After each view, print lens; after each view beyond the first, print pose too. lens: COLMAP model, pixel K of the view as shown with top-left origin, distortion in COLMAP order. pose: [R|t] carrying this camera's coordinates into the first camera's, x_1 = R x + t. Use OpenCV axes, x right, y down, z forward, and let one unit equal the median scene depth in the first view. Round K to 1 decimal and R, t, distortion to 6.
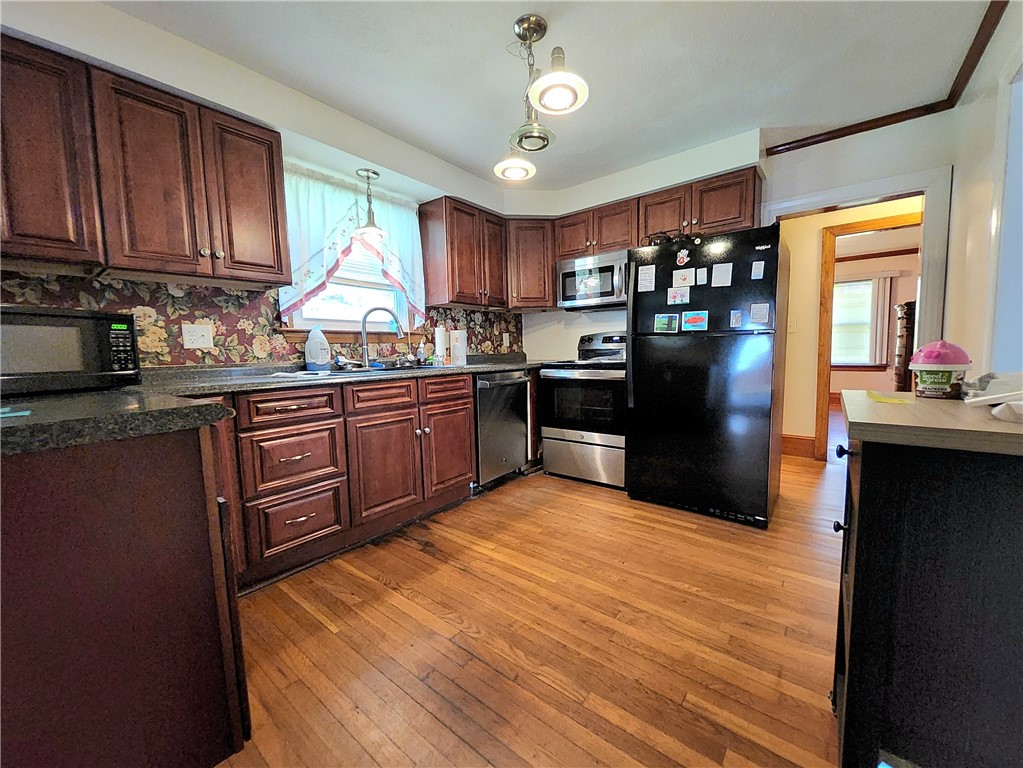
lens RADIAL K [[398.9, 0, 526.4], [0, 398.9, 384.7], [0, 0, 1]] dist [-0.000684, -0.000300]
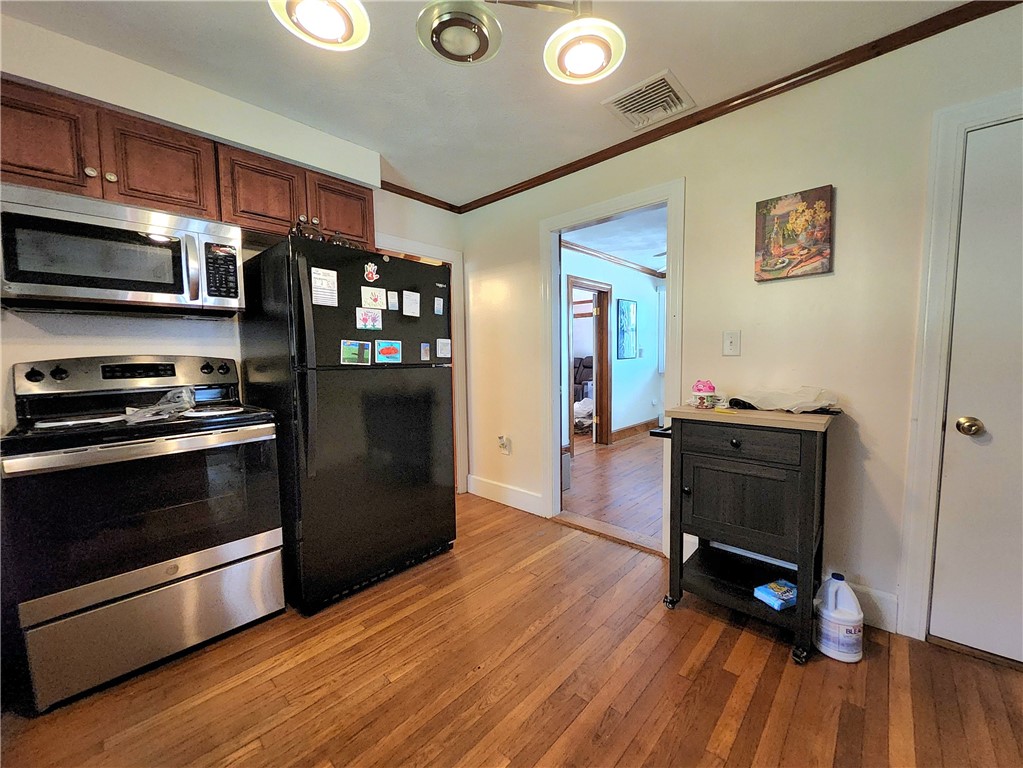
lens RADIAL K [[398.9, 0, 526.4], [0, 398.9, 384.7], [0, 0, 1]] dist [-0.000684, -0.000300]
pose [[0.072336, -0.055071, 0.995859, -0.400188], [0.097949, 0.994040, 0.047856, -0.102241], [-0.992559, 0.094082, 0.077299, 0.651128]]
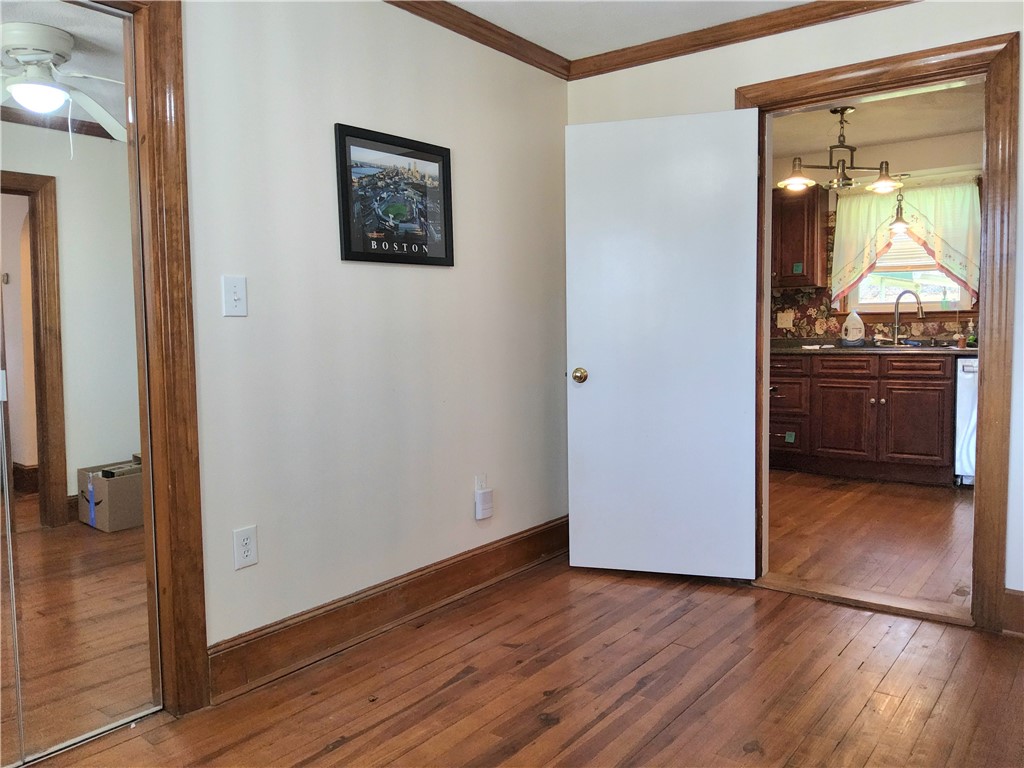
lens RADIAL K [[775.8, 0, 520.3], [0, 775.8, 385.7], [0, 0, 1]] dist [0.098403, -0.174312]
pose [[-0.000165, 0.095275, -0.995451, 1.933588], [-0.070545, 0.992970, 0.095049, -0.068918], [0.997509, 0.070240, 0.006558, -0.060932]]
